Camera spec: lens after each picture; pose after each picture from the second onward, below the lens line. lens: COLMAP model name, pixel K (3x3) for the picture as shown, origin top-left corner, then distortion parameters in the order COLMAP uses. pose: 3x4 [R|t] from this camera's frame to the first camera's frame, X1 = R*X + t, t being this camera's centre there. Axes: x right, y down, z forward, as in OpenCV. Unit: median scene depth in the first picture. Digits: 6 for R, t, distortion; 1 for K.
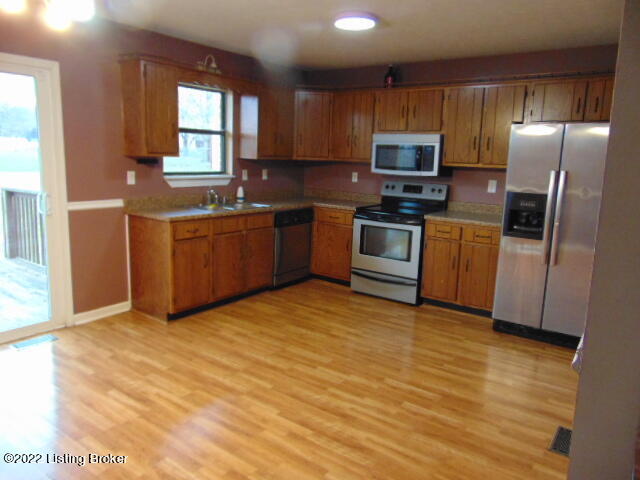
lens RADIAL K [[468.8, 0, 320.8], [0, 468.8, 238.2], [0, 0, 1]] dist [0.010946, 0.005900]
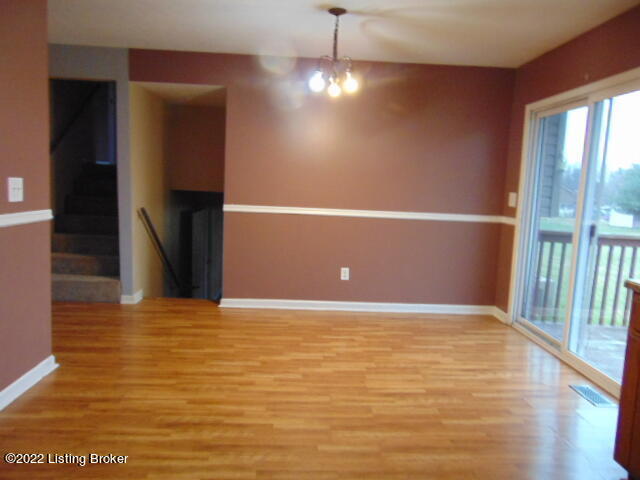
lens RADIAL K [[468.8, 0, 320.7], [0, 468.8, 240.3], [0, 0, 1]] dist [0.010946, 0.005900]
pose [[-0.778039, 0.006060, -0.628186, 0.436090], [-0.178149, 0.956776, 0.229876, -0.221638], [0.602426, 0.290763, -0.743330, 1.695281]]
